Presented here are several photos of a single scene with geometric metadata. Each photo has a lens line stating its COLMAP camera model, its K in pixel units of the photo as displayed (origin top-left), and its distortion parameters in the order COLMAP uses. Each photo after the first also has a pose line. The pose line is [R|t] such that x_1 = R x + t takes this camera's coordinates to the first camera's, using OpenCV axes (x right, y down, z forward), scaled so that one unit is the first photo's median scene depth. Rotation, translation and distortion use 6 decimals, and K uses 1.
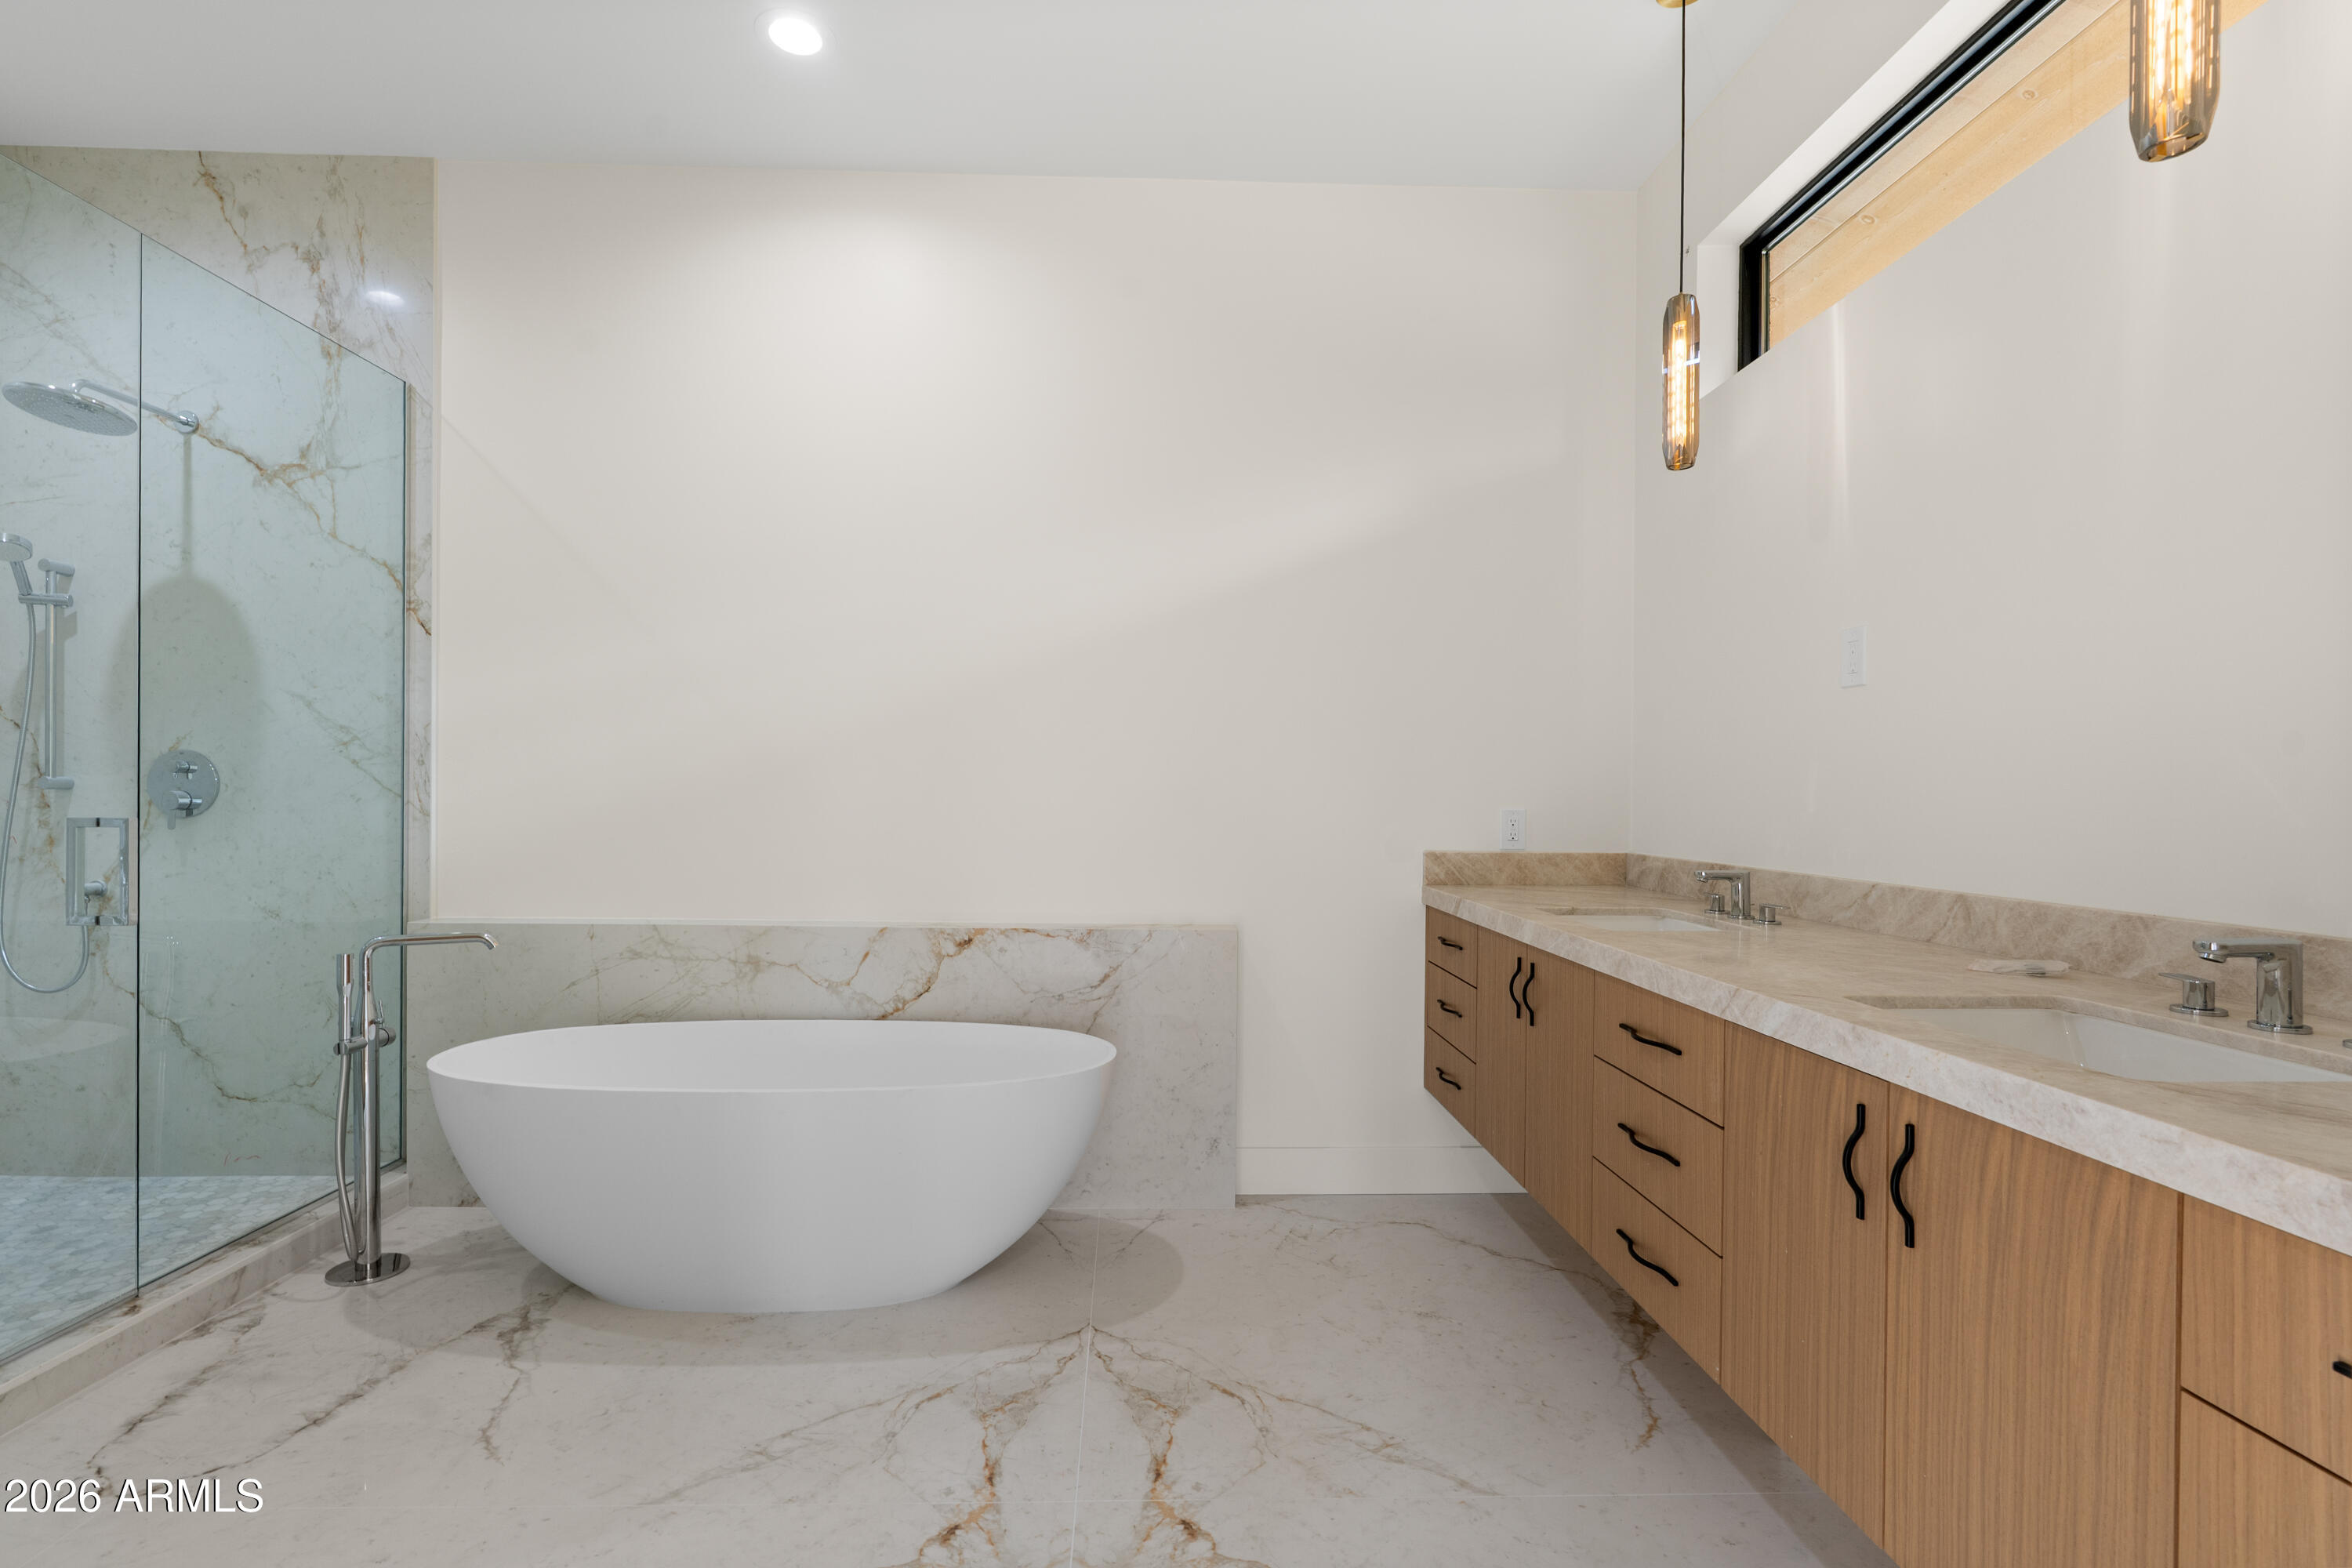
lens RADIAL K [[1076.2, 0, 1170.7], [0, 1076.2, 792.9], [0, 0, 1]] dist [-0.008825, 0.003538]
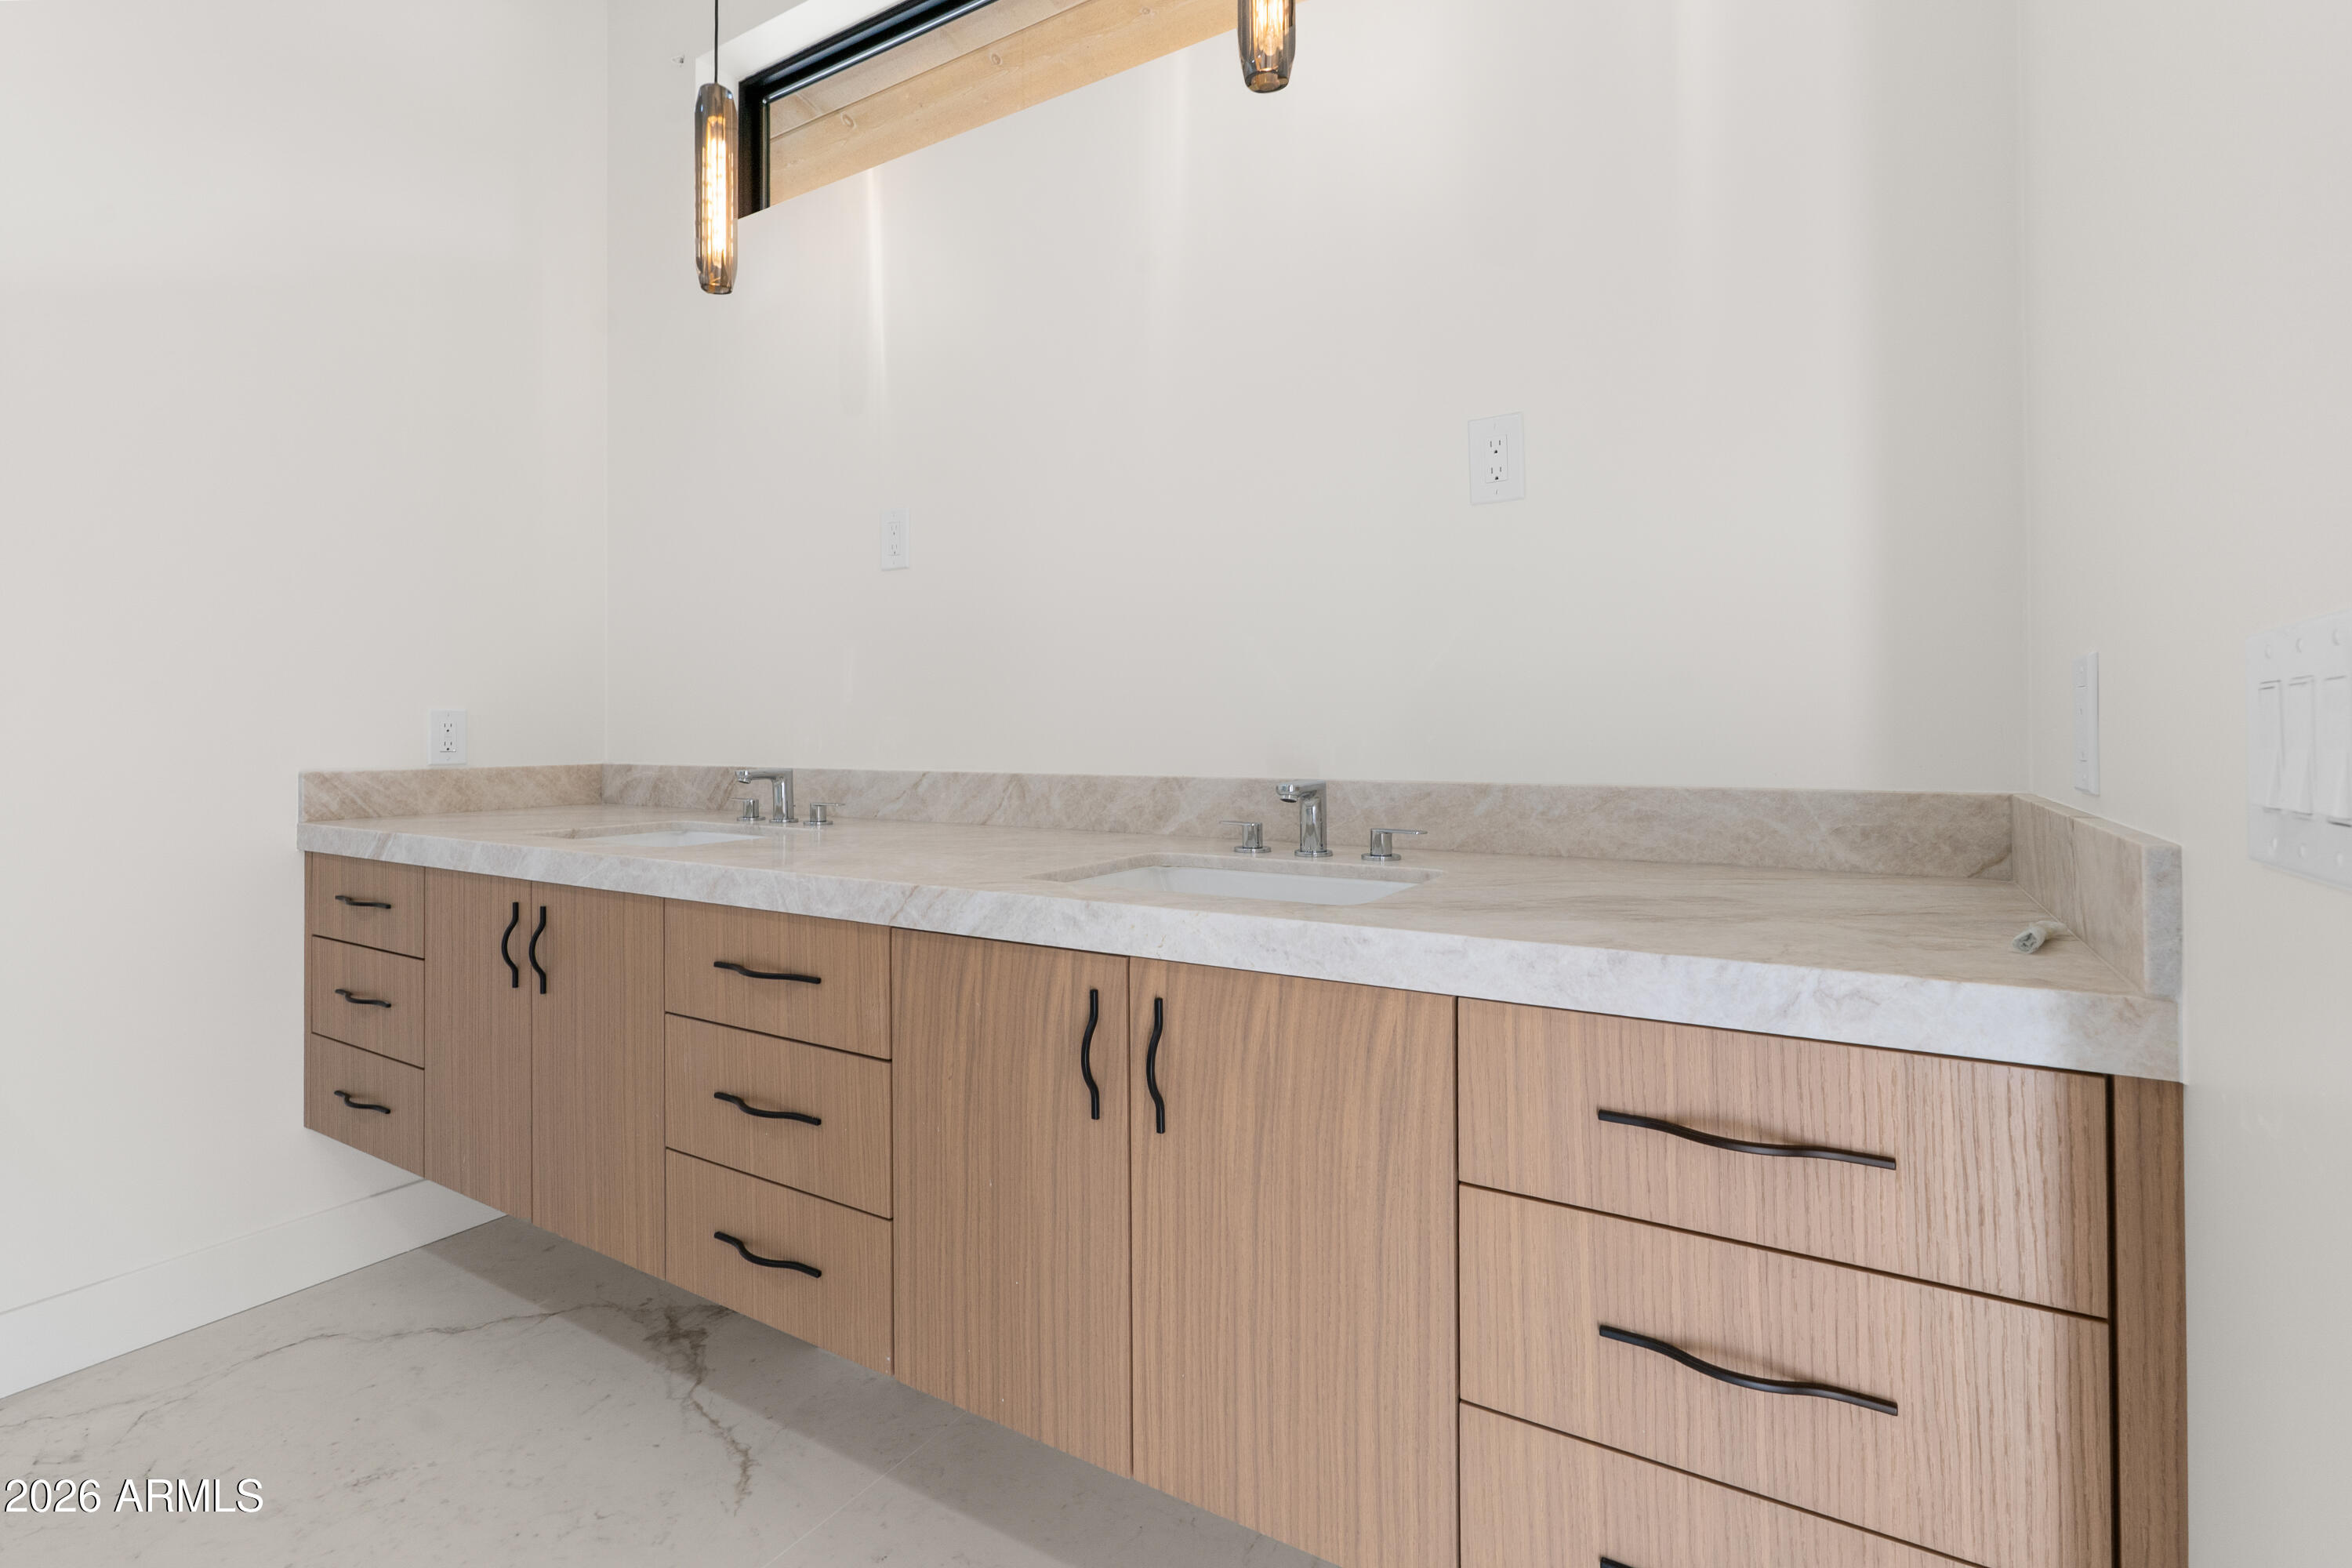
lens RADIAL K [[1076.2, 0, 1133.9], [0, 1076.2, 725.2], [0, 0, 1]] dist [-0.008825, 0.003538]
pose [[0.550237, 0.000283, 0.835009, -0.062973], [0.006841, 0.999965, -0.004847, 0.058308], [-0.834981, 0.008380, 0.550215, 0.368371]]
